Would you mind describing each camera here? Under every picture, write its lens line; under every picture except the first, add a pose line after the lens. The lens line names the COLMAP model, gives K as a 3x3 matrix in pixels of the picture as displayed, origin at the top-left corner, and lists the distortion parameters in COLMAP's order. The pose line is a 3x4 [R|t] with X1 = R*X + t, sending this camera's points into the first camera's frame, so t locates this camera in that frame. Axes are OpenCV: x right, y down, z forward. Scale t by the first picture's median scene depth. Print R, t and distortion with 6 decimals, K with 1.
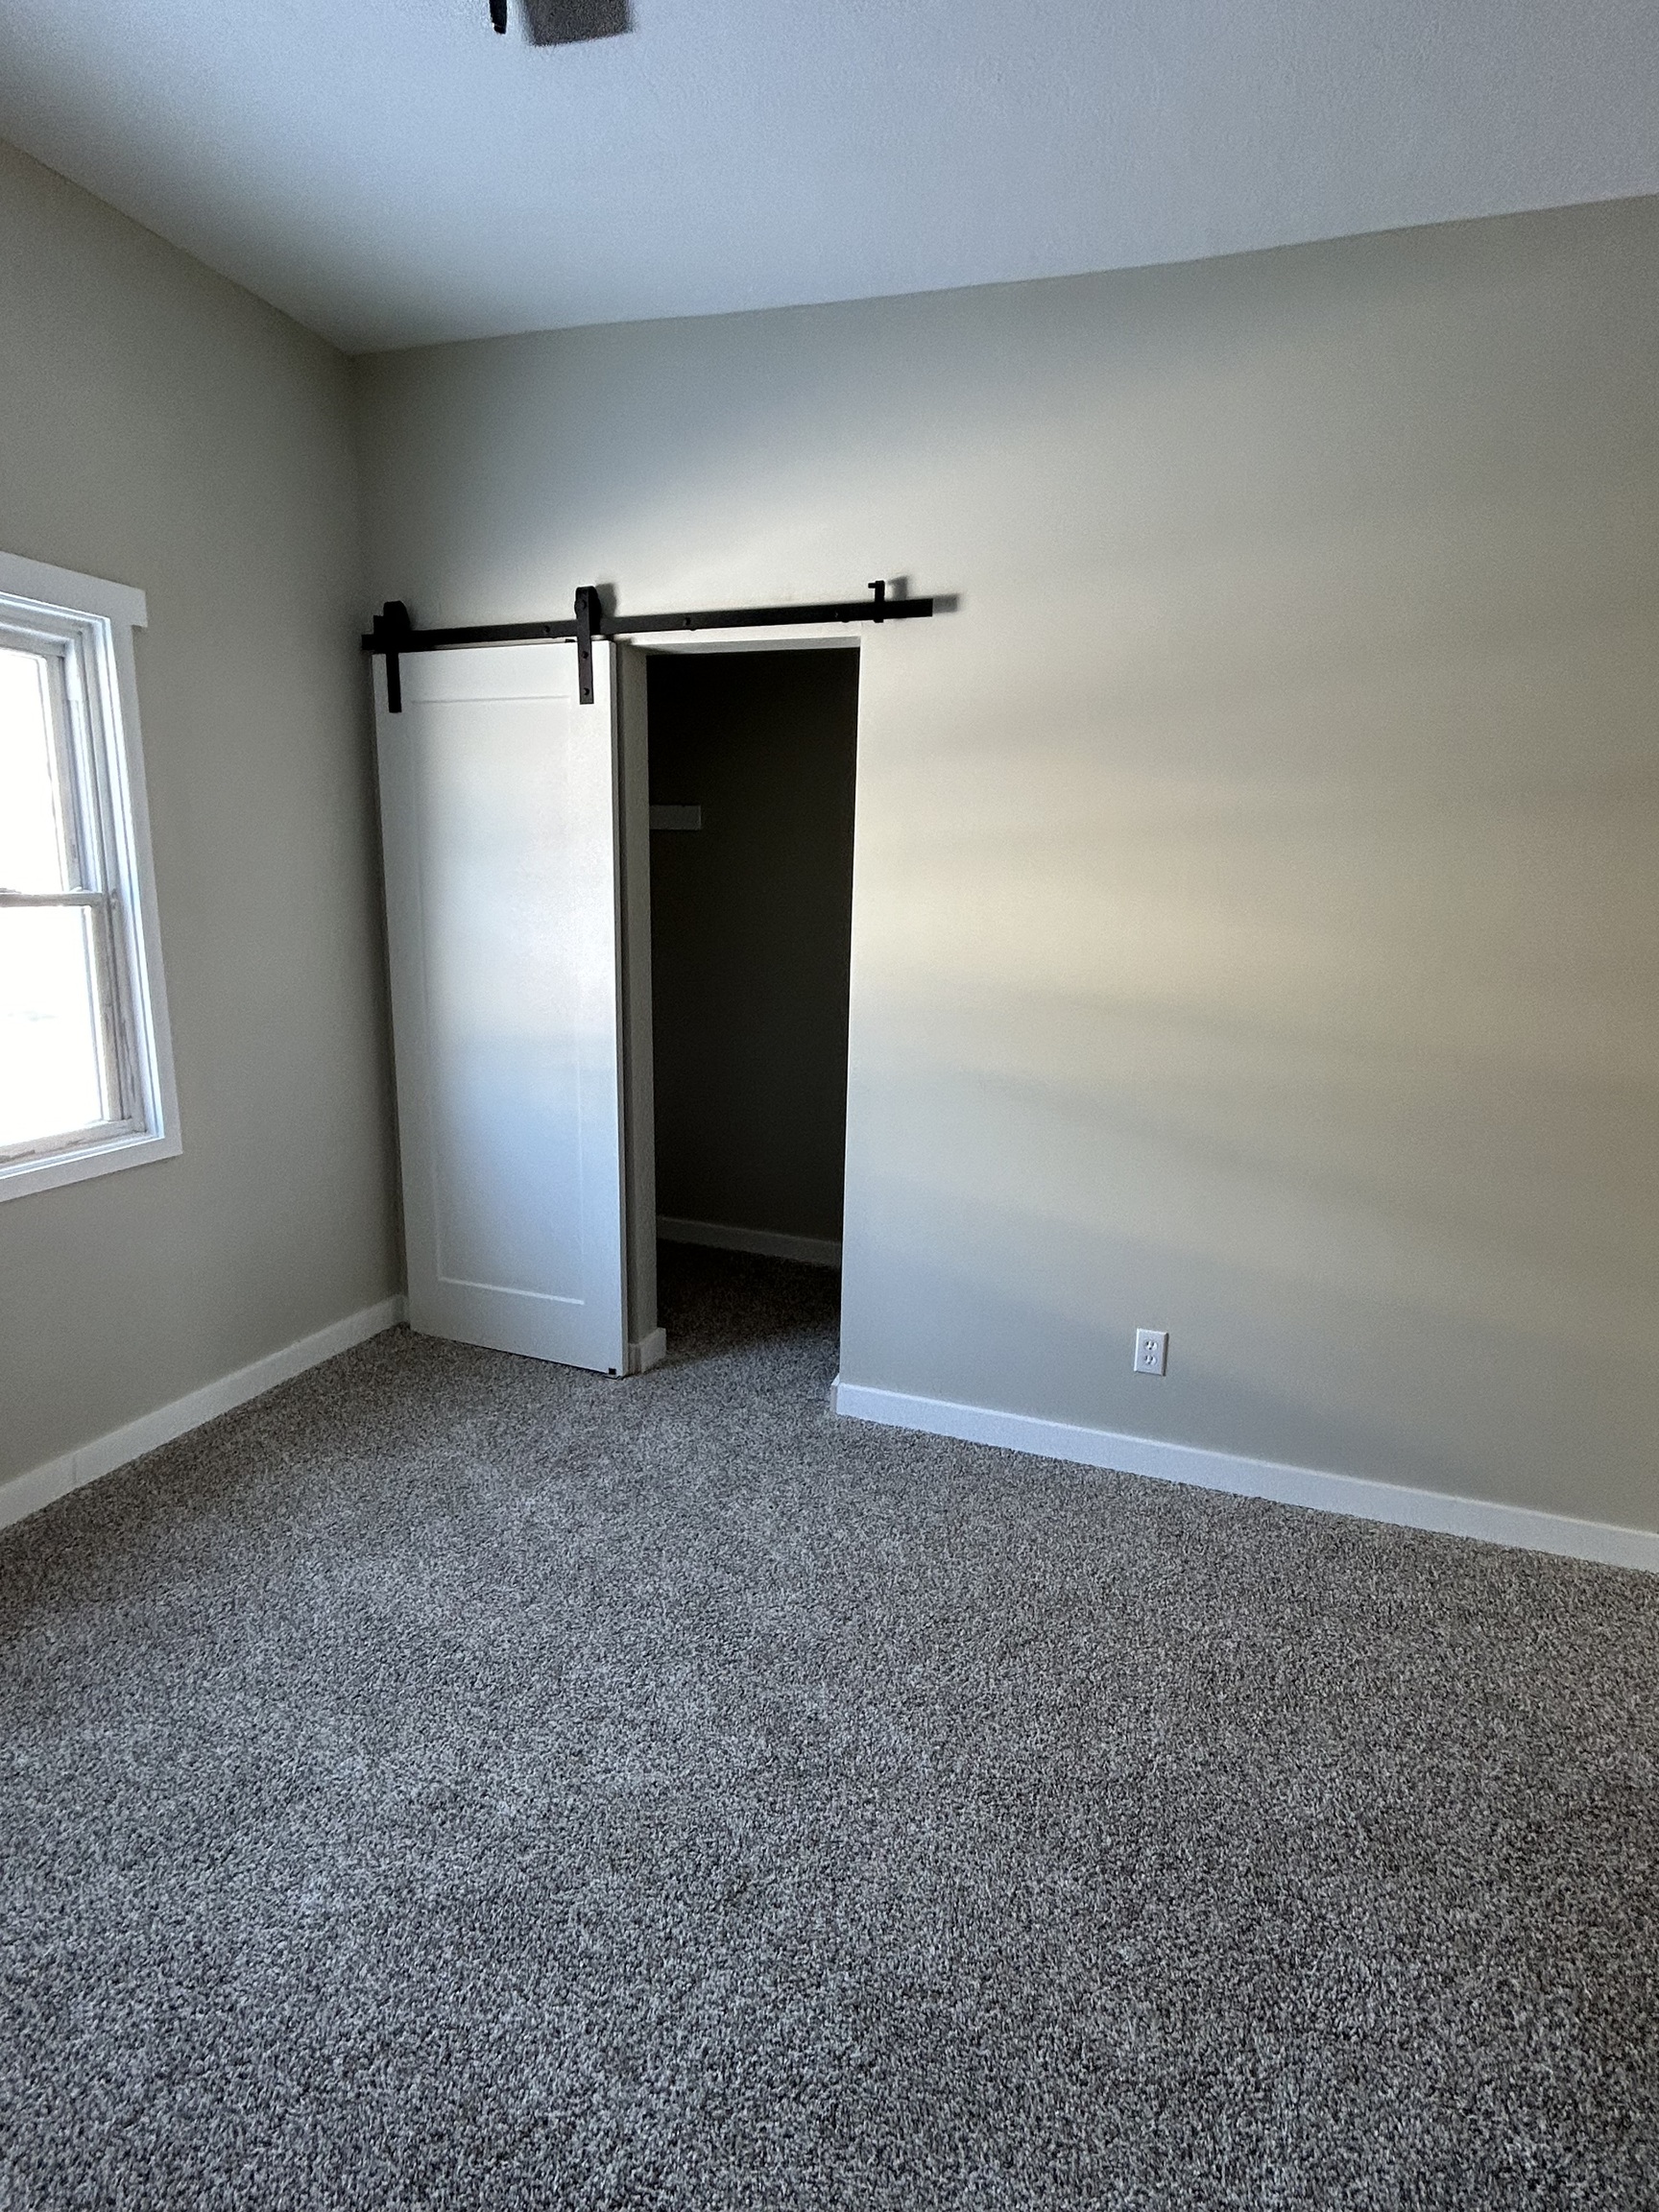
lens RADIAL K [[1111.7, 0, 829.5], [0, 1111.7, 1106.0], [0, 0, 1]] dist [0.000738, 0.001868]
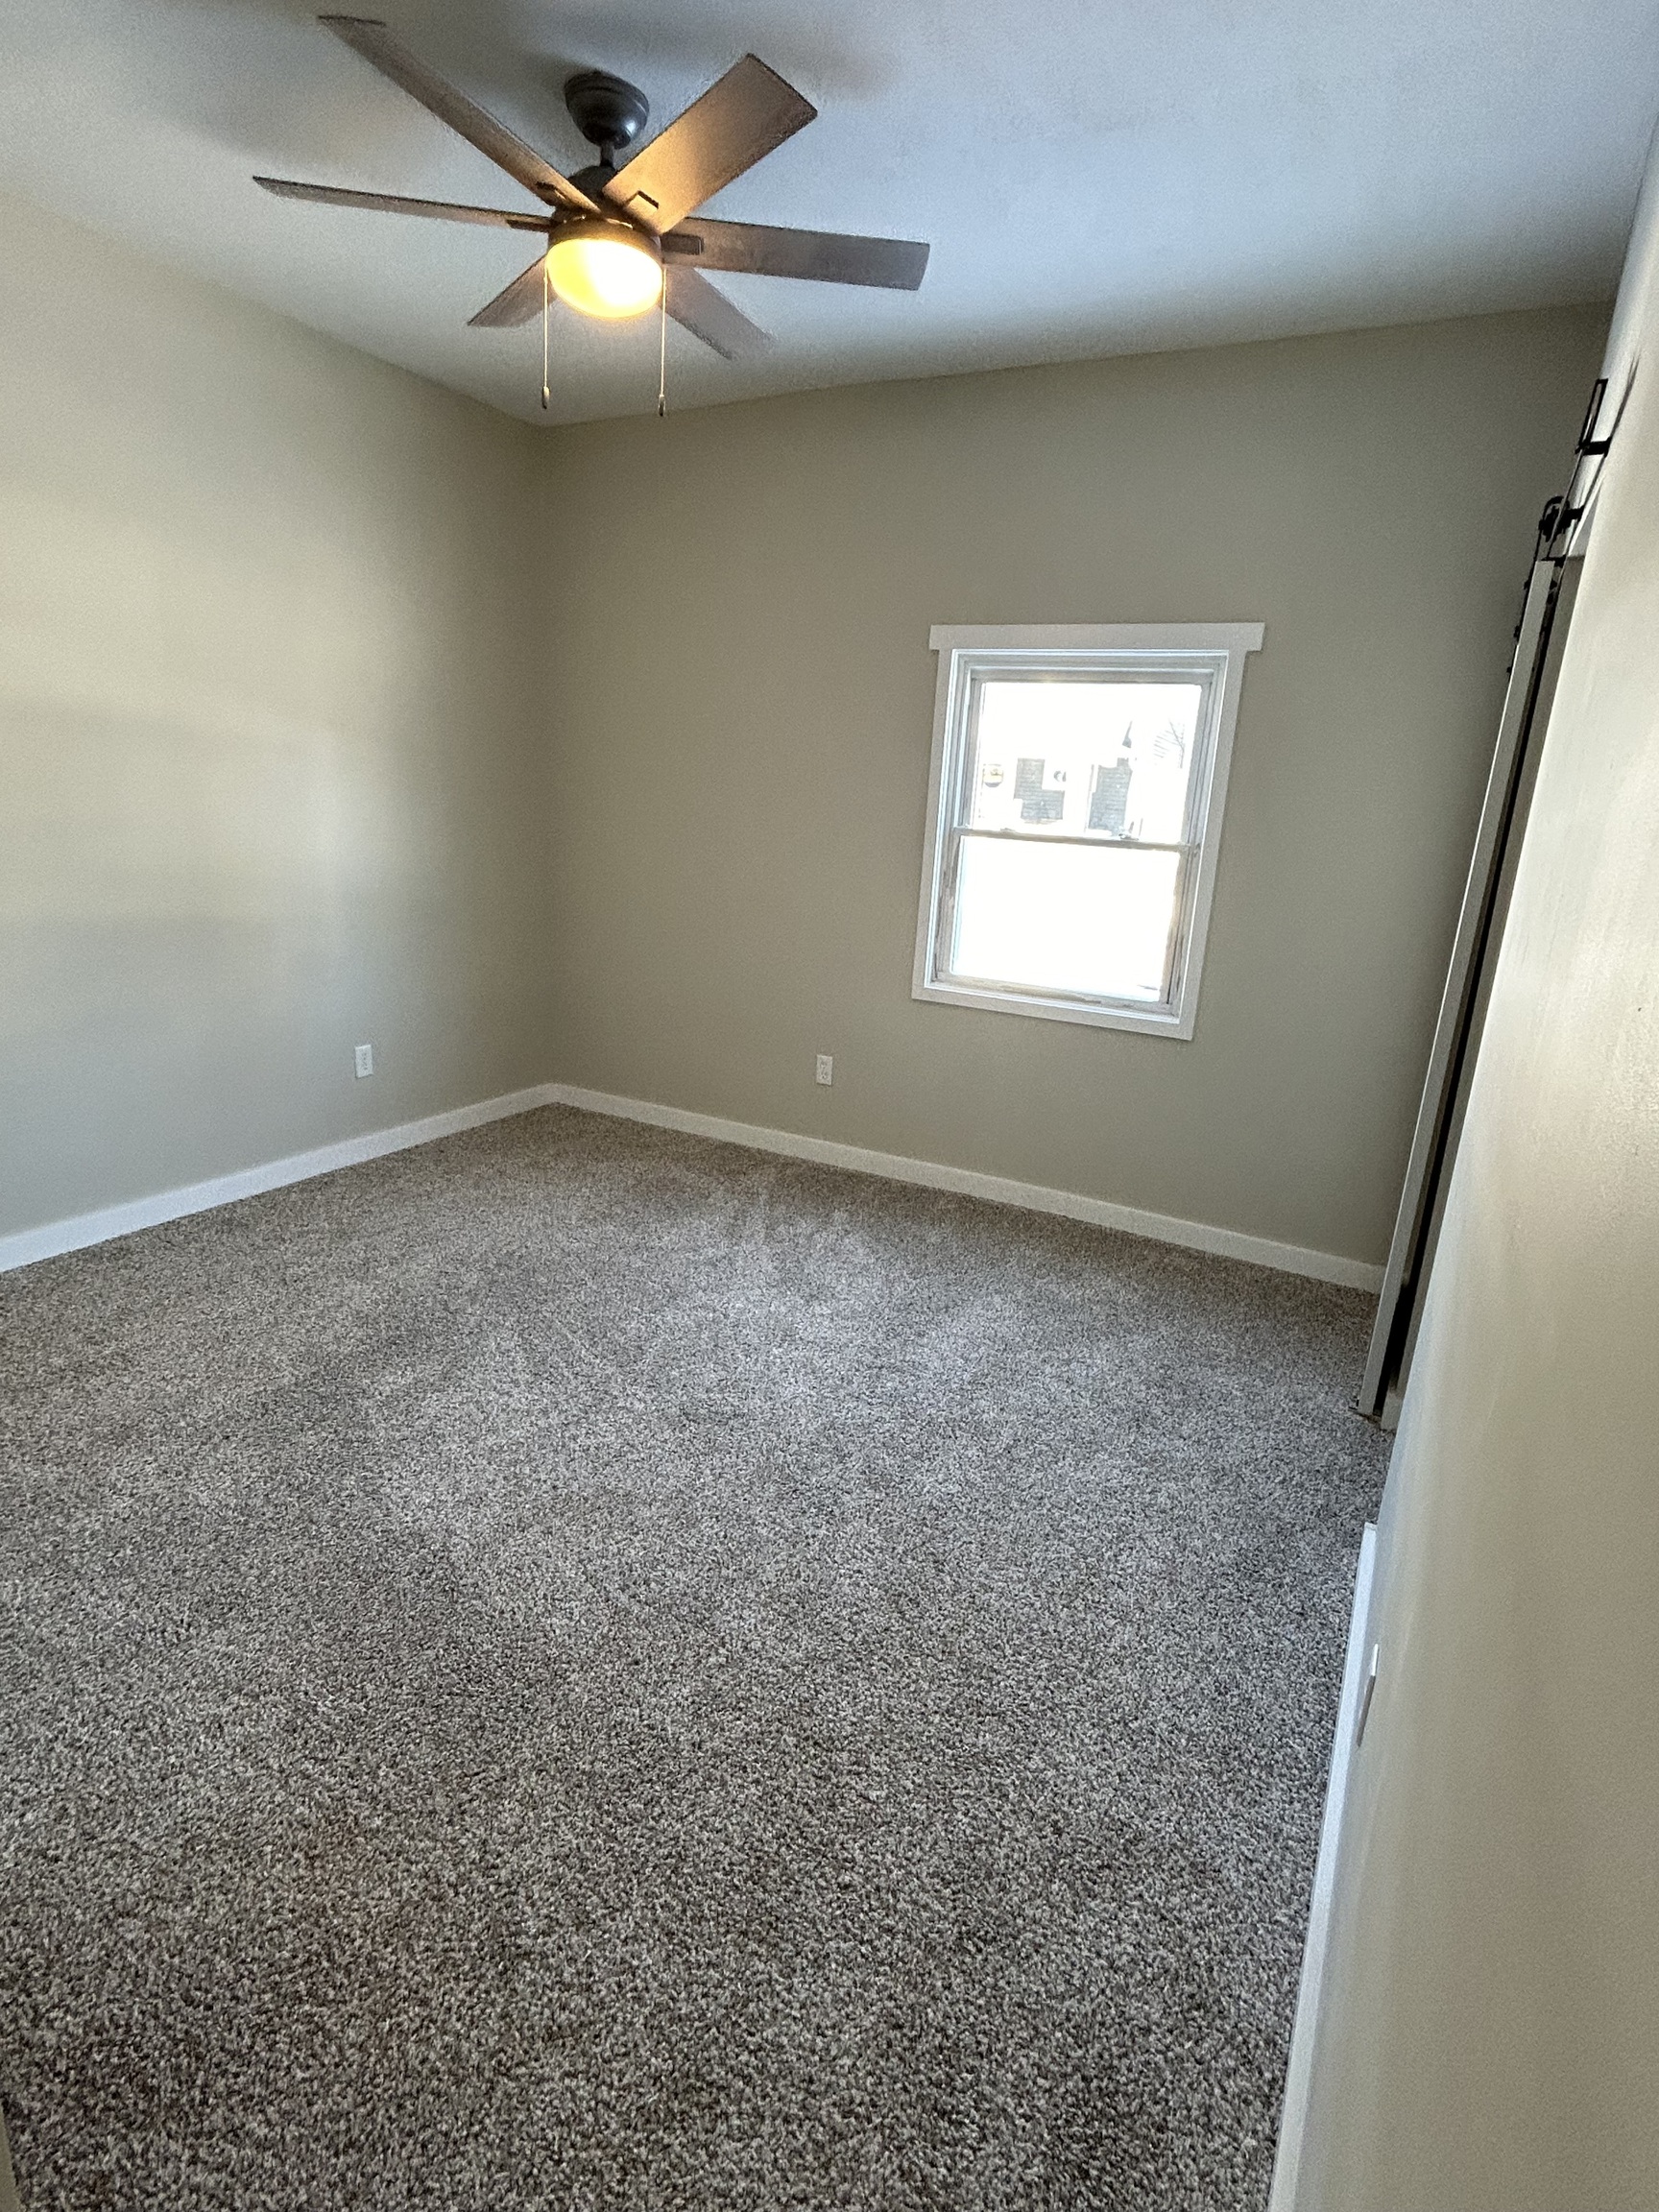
lens RADIAL K [[1111.7, 0, 829.5], [0, 1111.7, 1106.0], [0, 0, 1]] dist [0.000738, 0.001868]
pose [[-0.139526, 0.229417, -0.963276, 0.851882], [-0.279906, 0.923980, 0.260602, -0.119261], [0.949834, 0.305988, -0.064704, 0.729344]]
